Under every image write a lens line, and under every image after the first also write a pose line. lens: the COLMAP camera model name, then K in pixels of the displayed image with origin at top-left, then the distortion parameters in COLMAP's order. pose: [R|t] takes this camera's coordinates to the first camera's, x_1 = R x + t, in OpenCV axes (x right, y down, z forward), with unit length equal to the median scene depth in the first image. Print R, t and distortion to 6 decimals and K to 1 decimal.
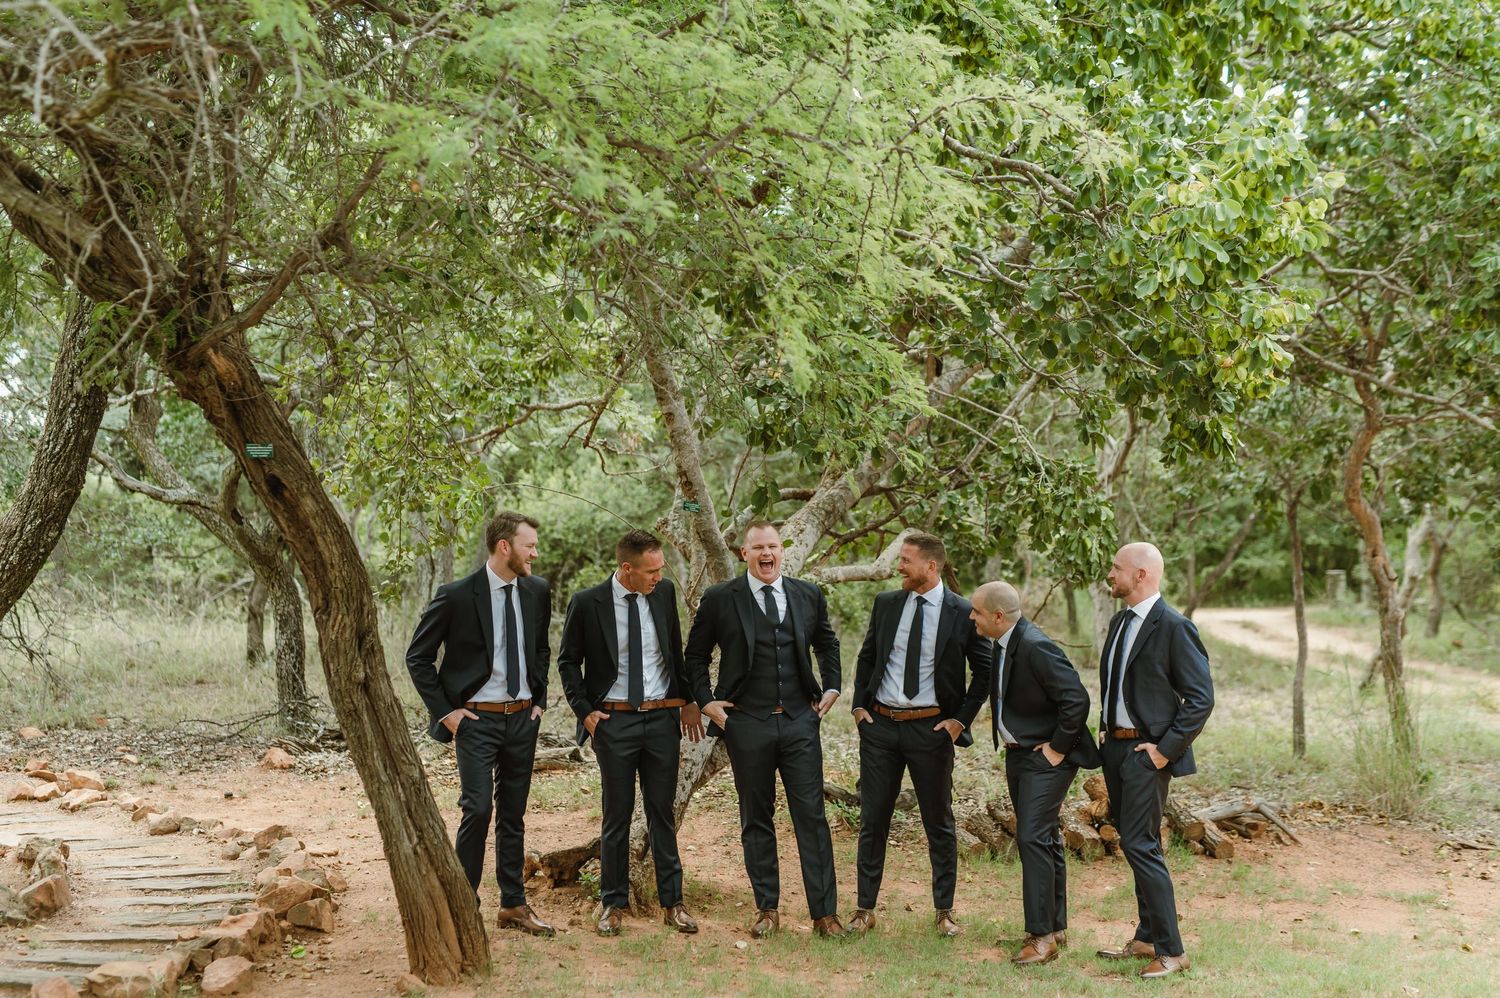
lens RADIAL K [[2104.7, 0, 701.1], [0, 2104.7, 500.8], [0, 0, 1]] dist [0.114826, 0.134203]
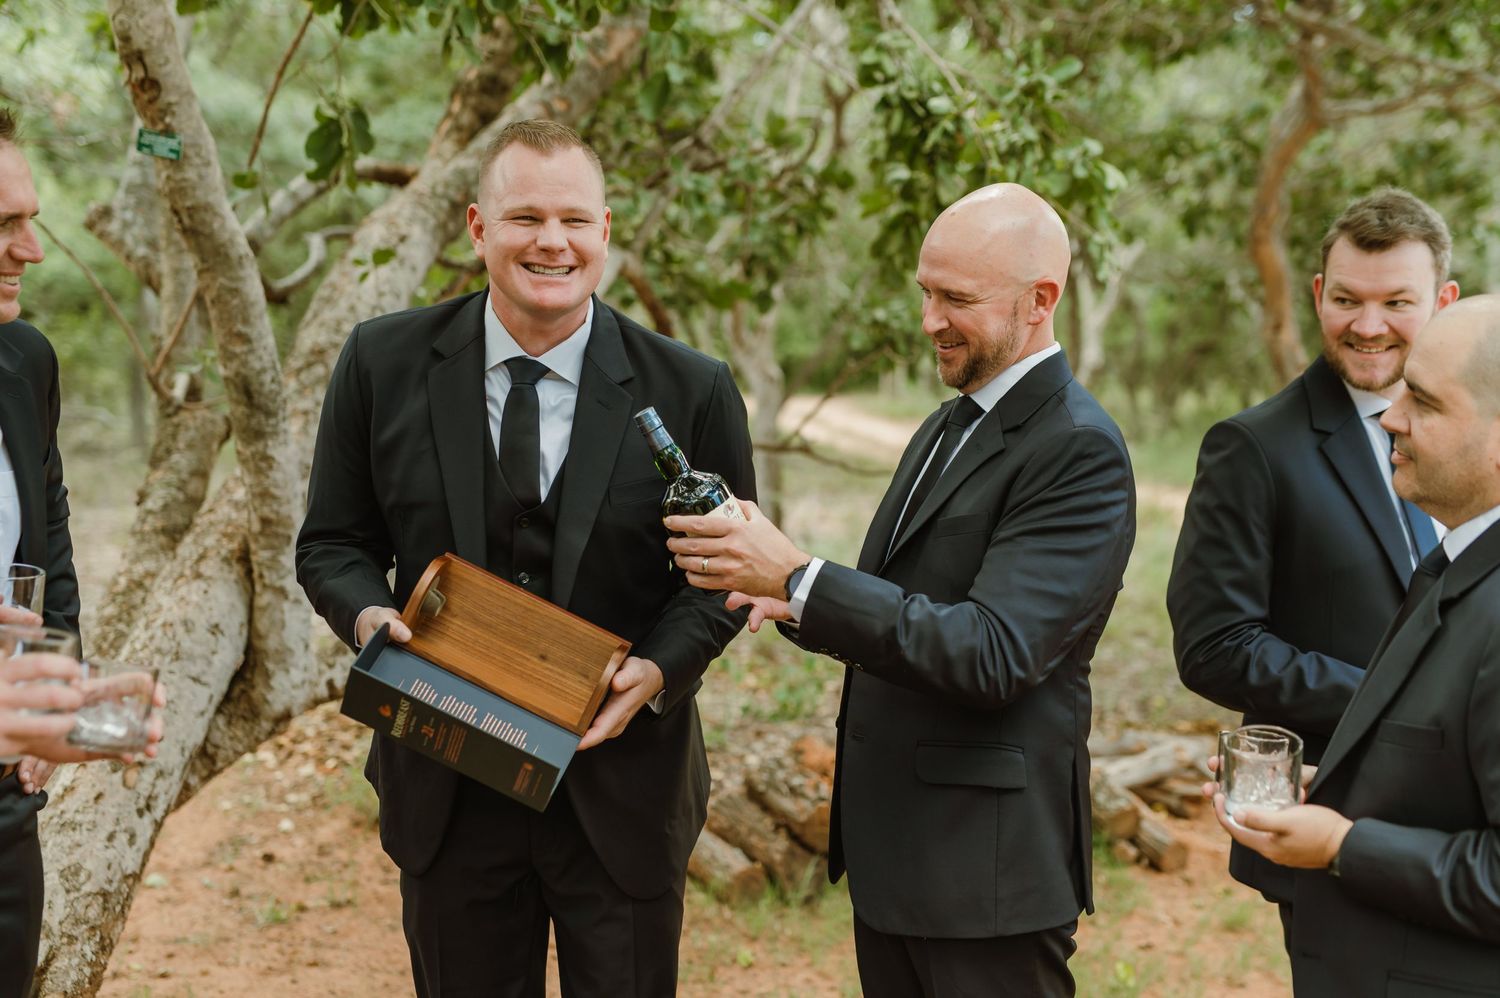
lens RADIAL K [[2172.9, 0, 780.6], [0, 2172.9, 507.7], [0, 0, 1]] dist [0.130115, 0.143166]
pose [[0.965168, 0.008882, 0.261480, 0.000528], [-0.036152, 0.994364, 0.099667, 0.022763], [-0.259121, -0.105649, 0.960049, 0.495895]]
